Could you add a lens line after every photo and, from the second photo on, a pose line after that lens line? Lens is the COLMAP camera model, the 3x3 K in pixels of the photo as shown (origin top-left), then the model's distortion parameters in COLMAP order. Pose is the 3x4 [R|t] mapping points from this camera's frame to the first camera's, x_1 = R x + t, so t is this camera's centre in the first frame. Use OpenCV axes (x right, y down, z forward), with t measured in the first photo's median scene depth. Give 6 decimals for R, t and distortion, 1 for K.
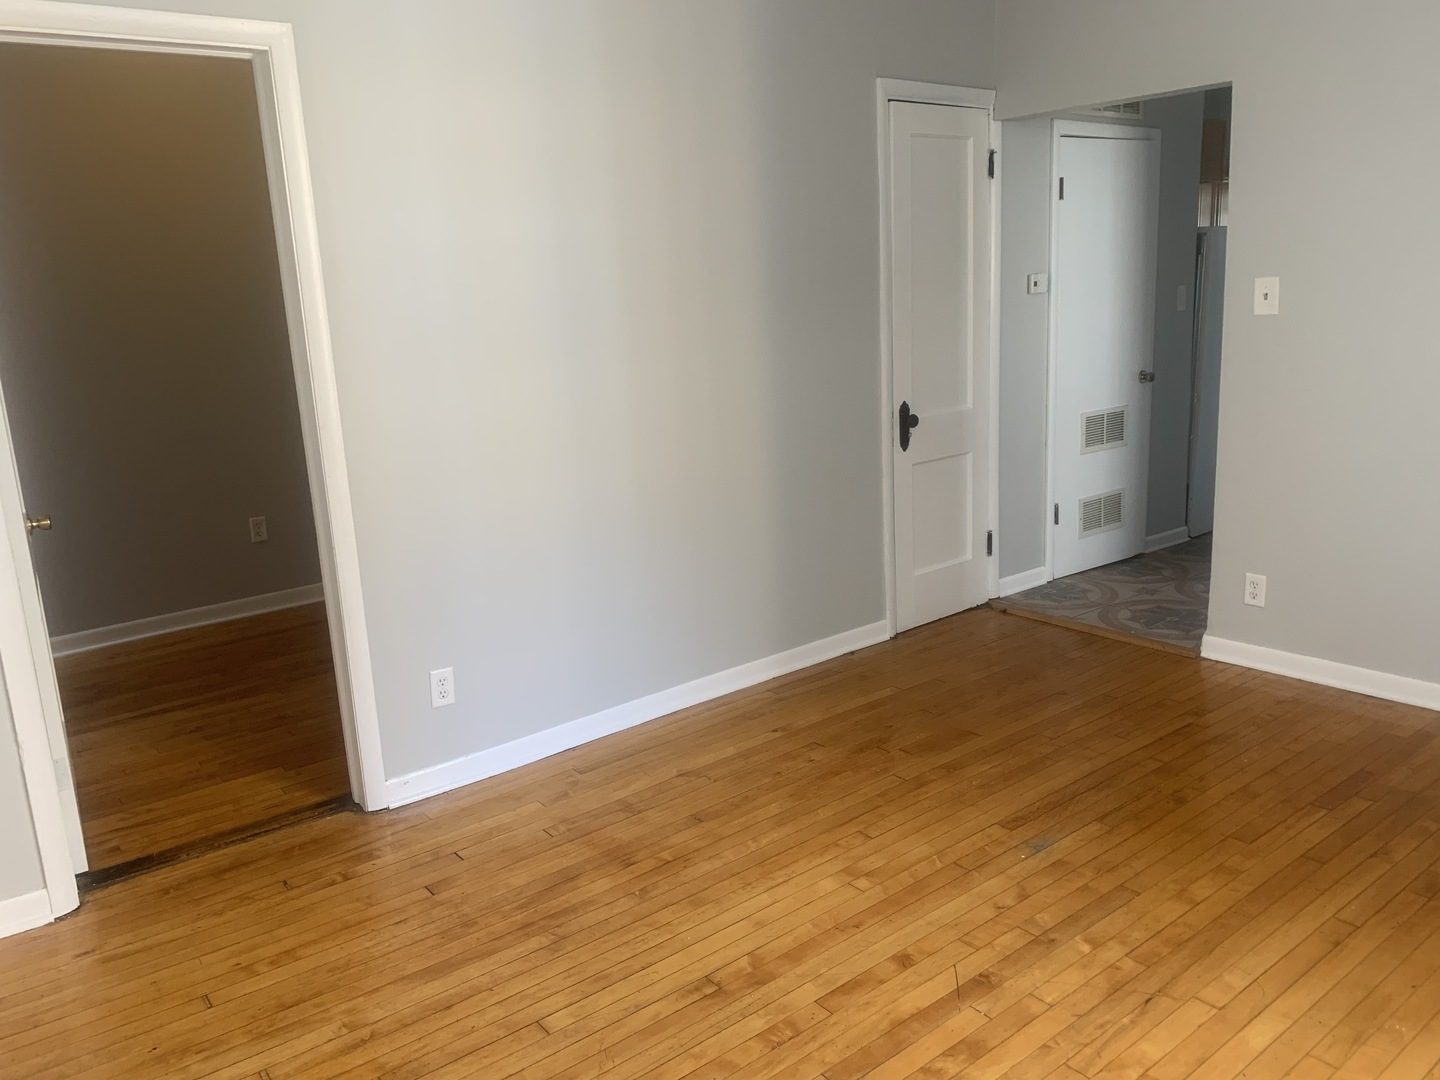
lens RADIAL K [[1108.8, 0, 746.2], [0, 1108.8, 505.2], [0, 0, 1]] dist [0.048074, -0.051380]
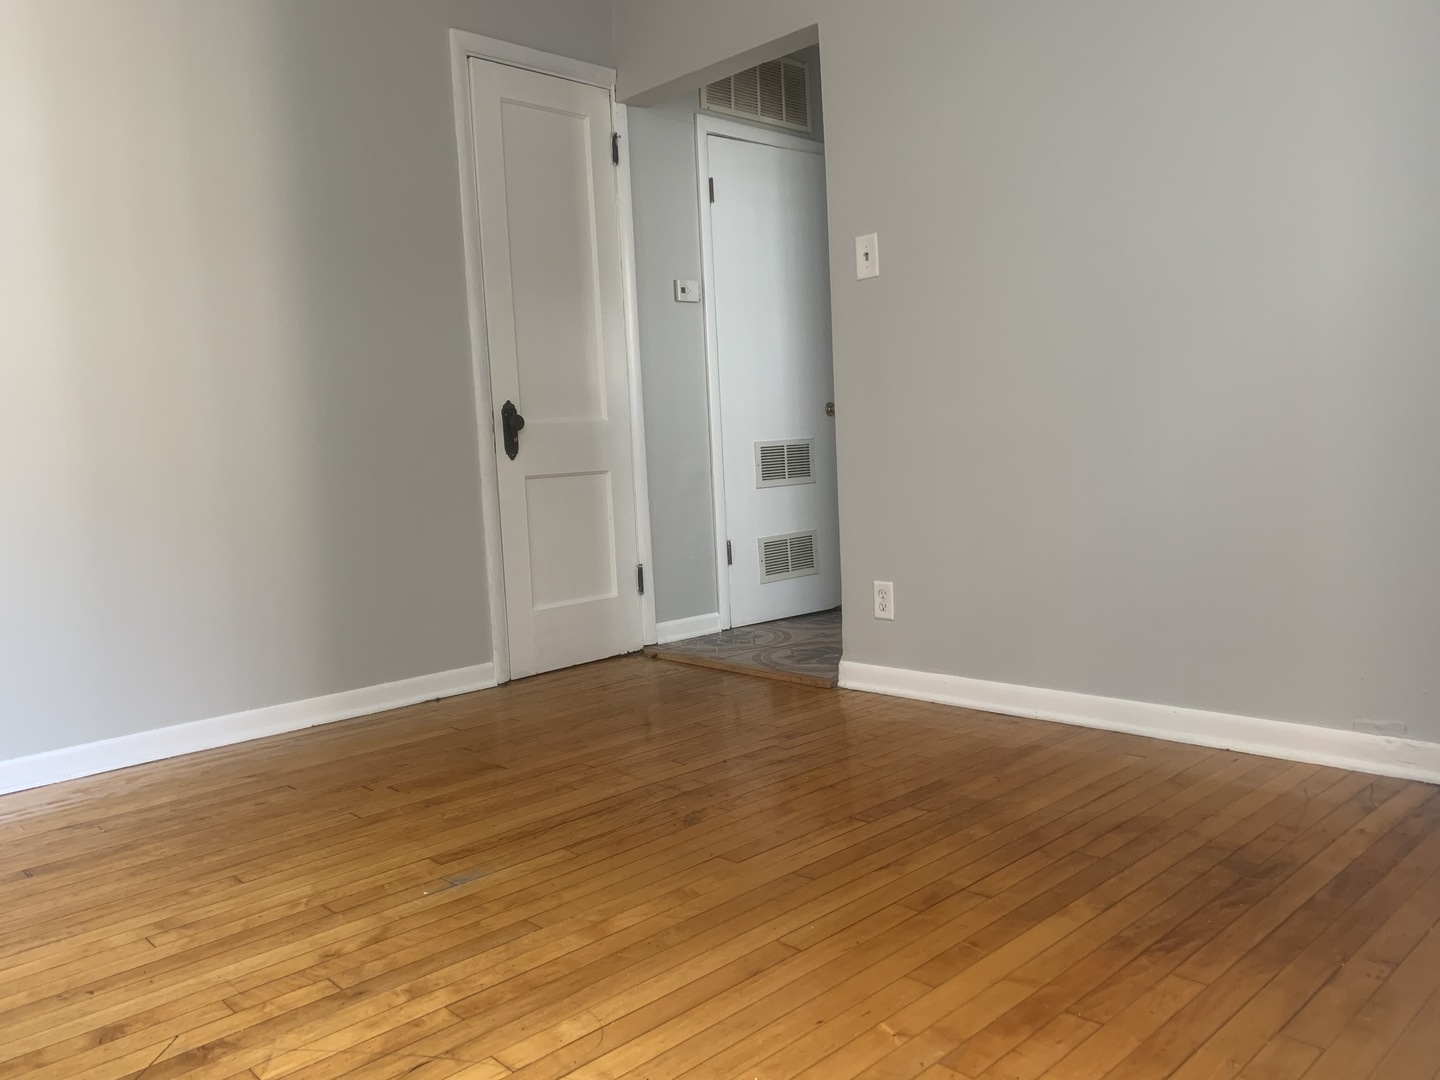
lens RADIAL K [[1108.8, 0, 715.3], [0, 1108.8, 507.8], [0, 0, 1]] dist [0.048074, -0.051380]
pose [[0.996604, -0.007816, 0.081967, 0.271909], [0.018179, 0.991806, -0.126453, 0.116798], [-0.080307, 0.127514, 0.988580, 0.171514]]
